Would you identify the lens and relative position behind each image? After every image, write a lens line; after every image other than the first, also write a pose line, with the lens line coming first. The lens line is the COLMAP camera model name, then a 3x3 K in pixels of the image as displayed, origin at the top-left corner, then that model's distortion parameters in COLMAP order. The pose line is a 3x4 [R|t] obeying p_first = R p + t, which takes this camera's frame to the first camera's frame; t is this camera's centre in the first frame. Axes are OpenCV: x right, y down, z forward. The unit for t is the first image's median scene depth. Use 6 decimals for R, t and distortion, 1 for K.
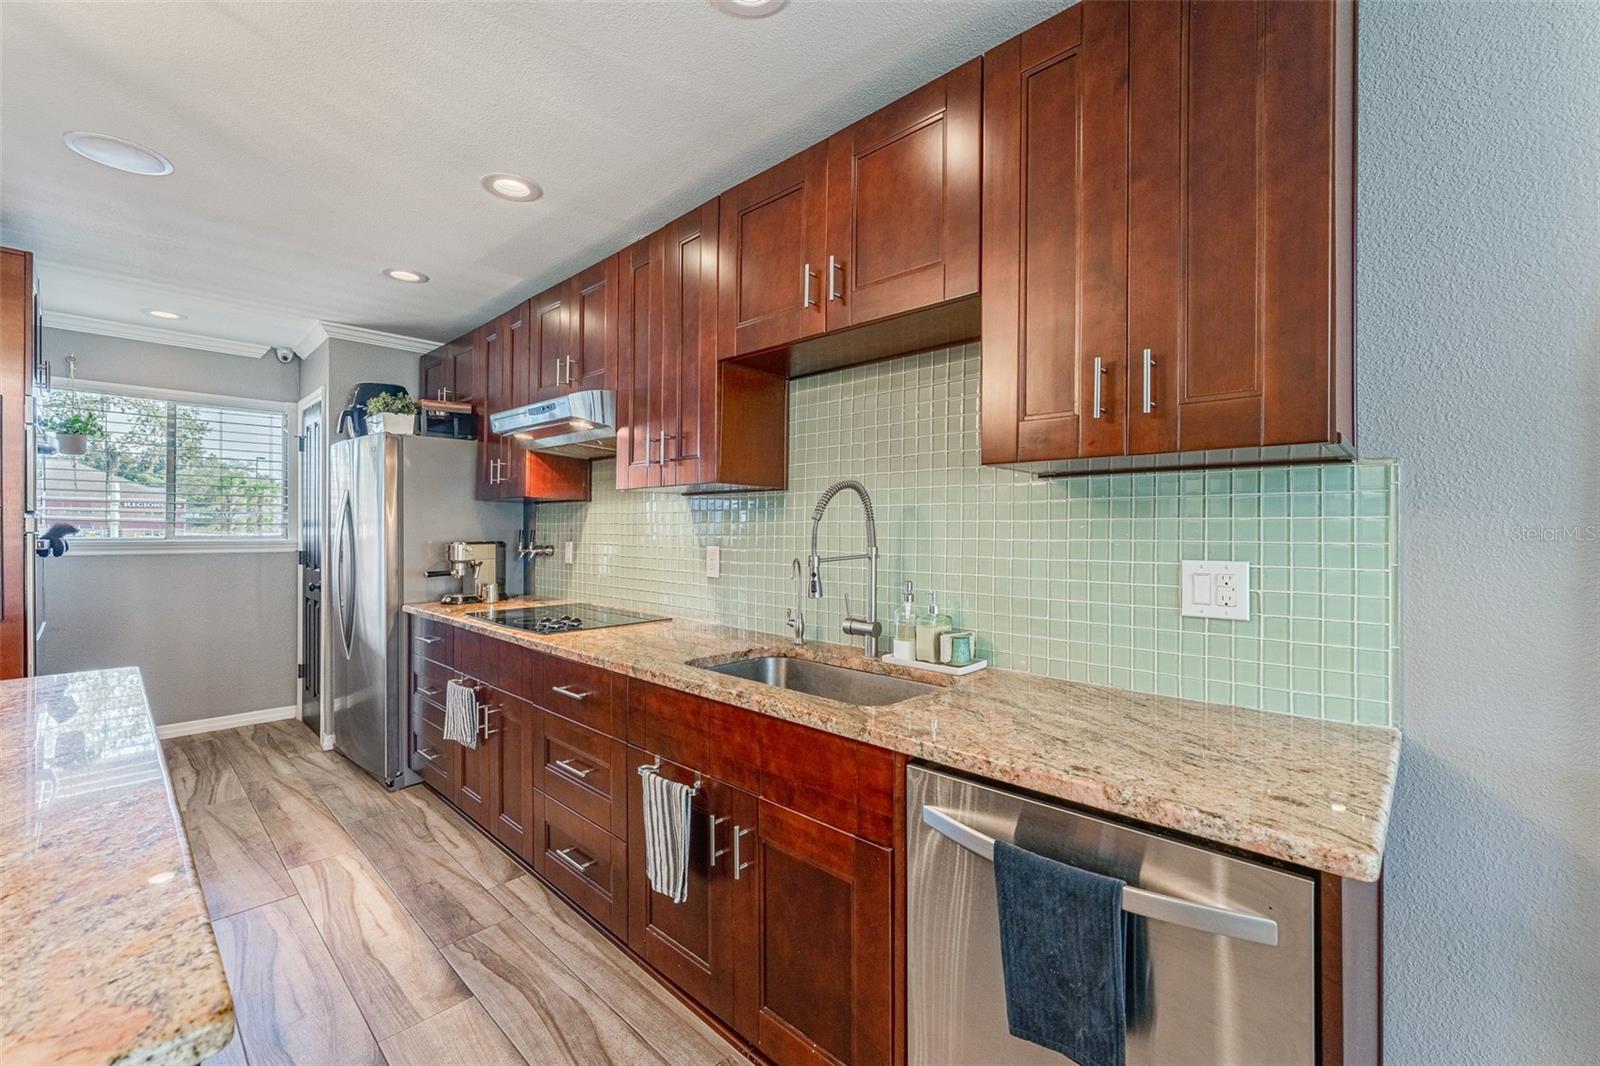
lens RADIAL K [[656.2, 0, 795.8], [0, 656.2, 531.9], [0, 0, 1]] dist [-0.000718, 0.000022]
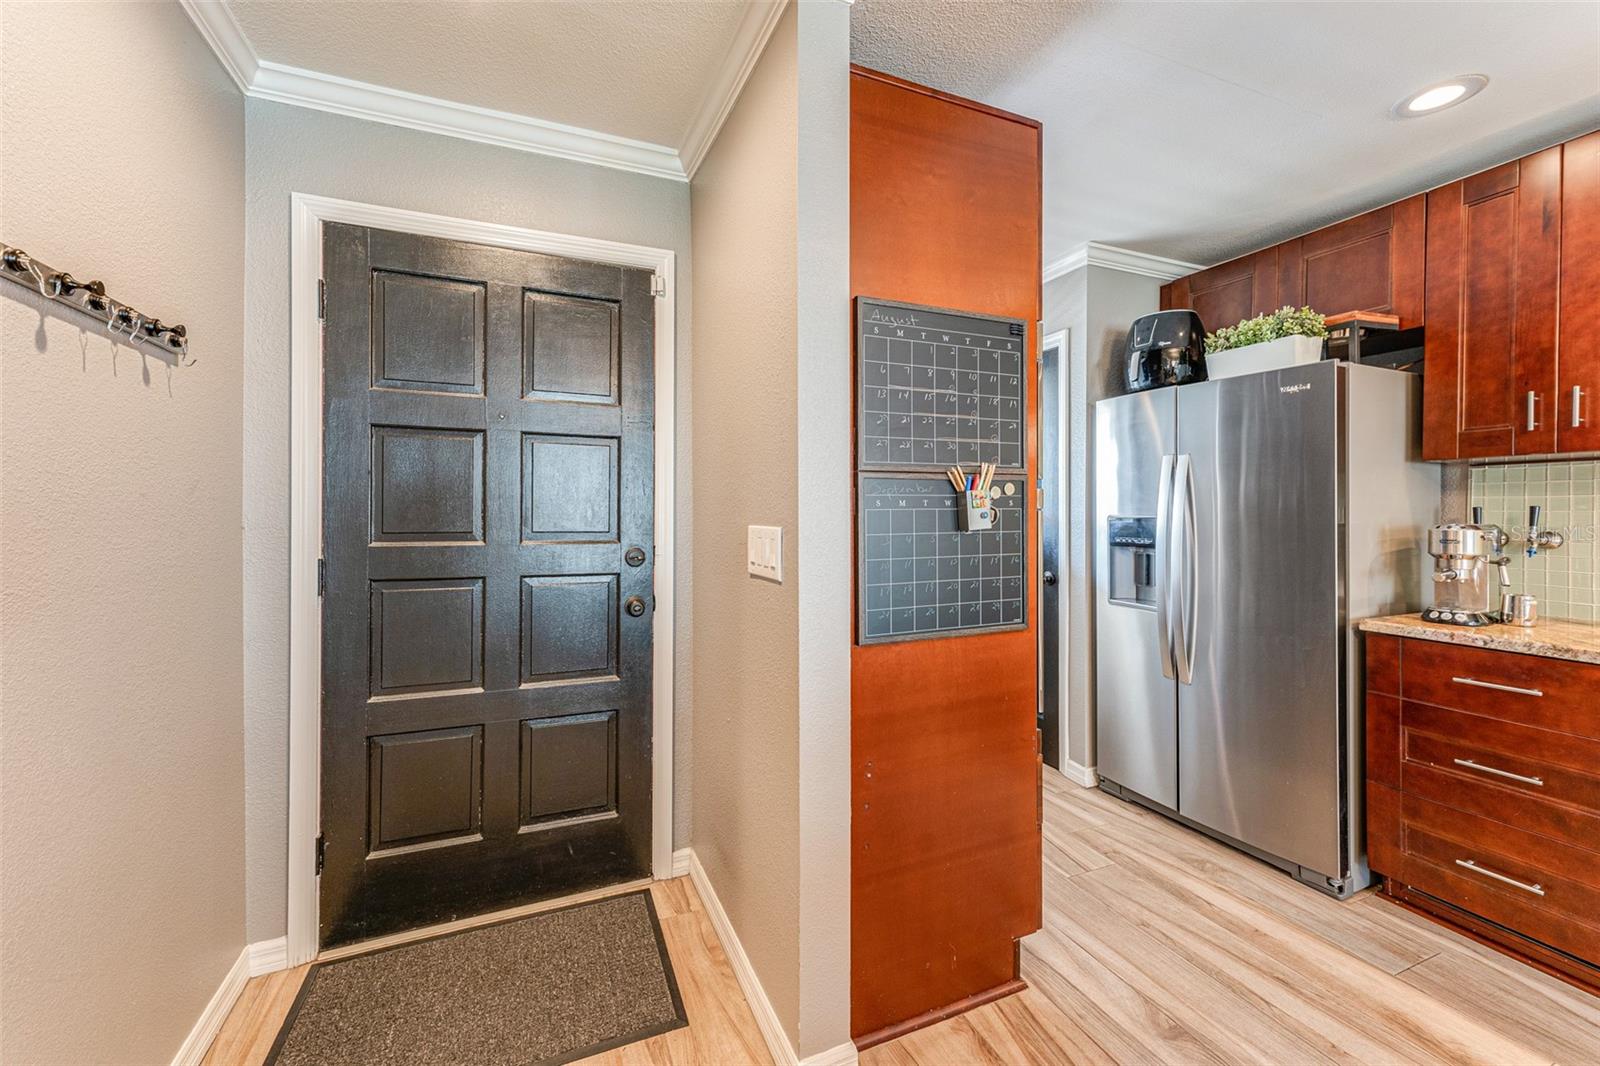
lens RADIAL K [[641.3, 0, 811.6], [0, 641.3, 518.8], [0, 0, 1]] dist [0.011659, -0.000052]
pose [[0.920853, 0.003123, -0.389897, -1.628550], [-0.001079, 0.999984, 0.005462, 0.012166], [0.389908, -0.004610, 0.920842, 0.353347]]
